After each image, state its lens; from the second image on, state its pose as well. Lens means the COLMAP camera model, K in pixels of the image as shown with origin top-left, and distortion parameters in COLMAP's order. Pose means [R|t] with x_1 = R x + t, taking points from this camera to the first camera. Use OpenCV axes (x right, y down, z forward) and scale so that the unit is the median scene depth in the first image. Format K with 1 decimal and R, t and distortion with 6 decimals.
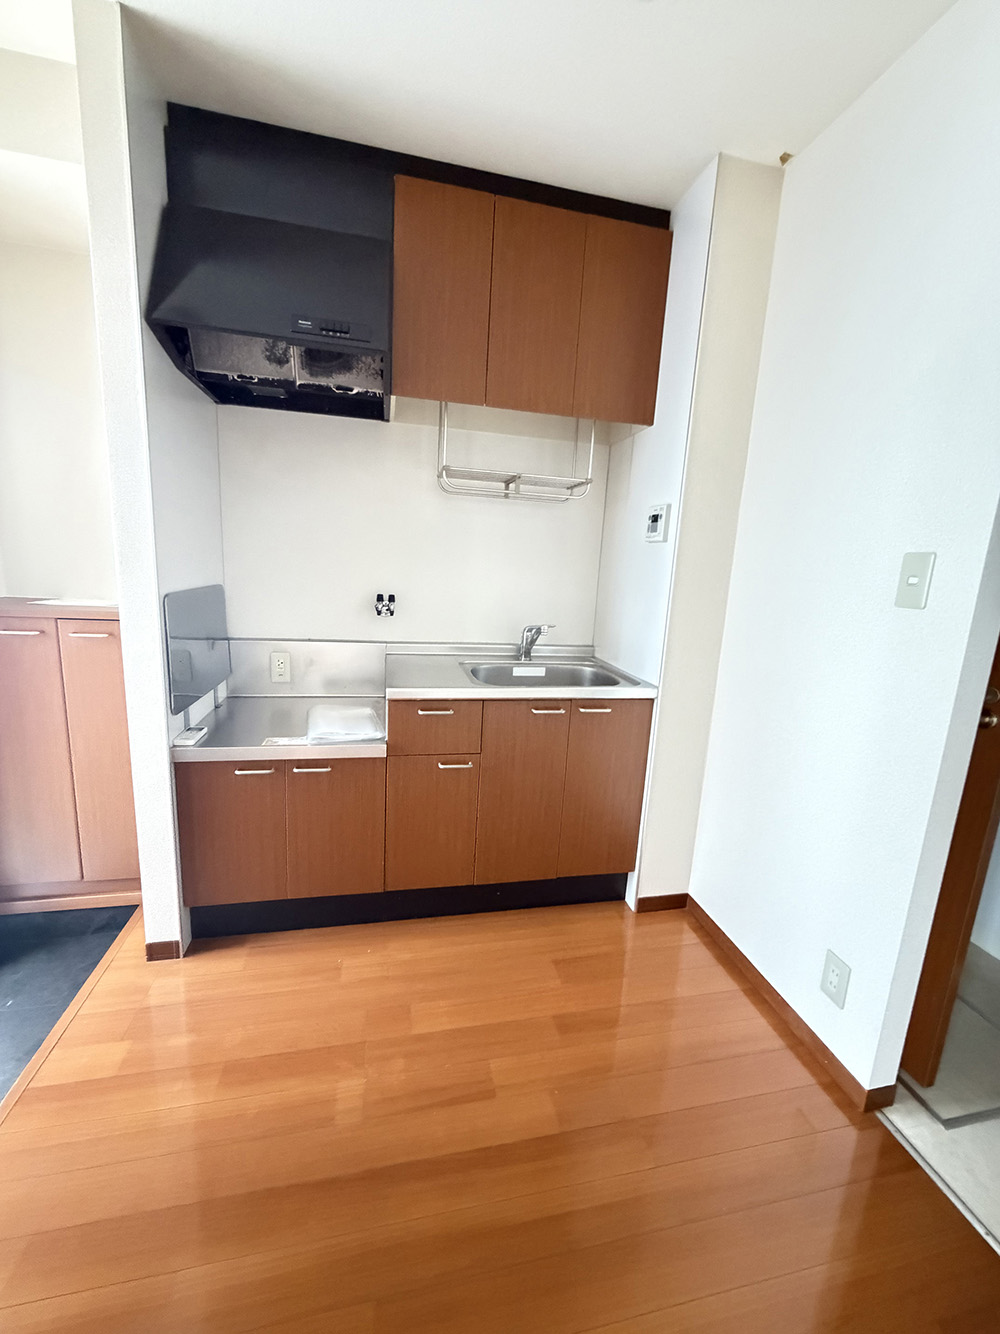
lens RADIAL K [[532.5, 0, 501.4], [0, 532.5, 667.2], [0, 0, 1]] dist [-0.000330, -0.000012]
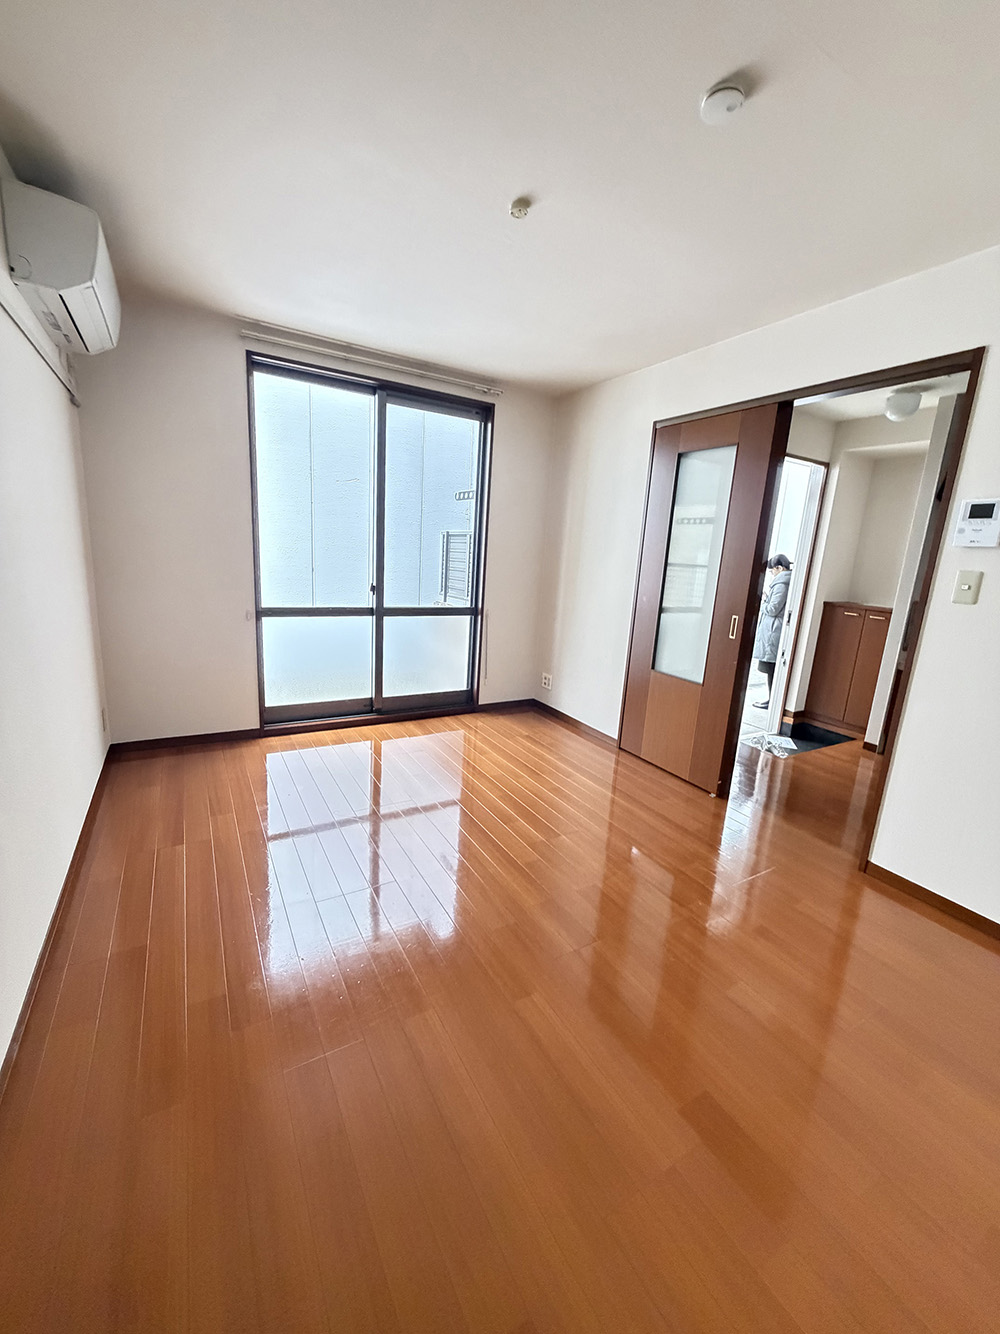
lens RADIAL K [[532.5, 0, 498.9], [0, 532.5, 667.8], [0, 0, 1]] dist [-0.000330, -0.000012]
pose [[0.315476, 0.171623, -0.933285, 0.954633], [-0.229231, 0.968165, 0.100551, 0.305972], [0.920830, 0.182216, 0.344774, -1.346905]]
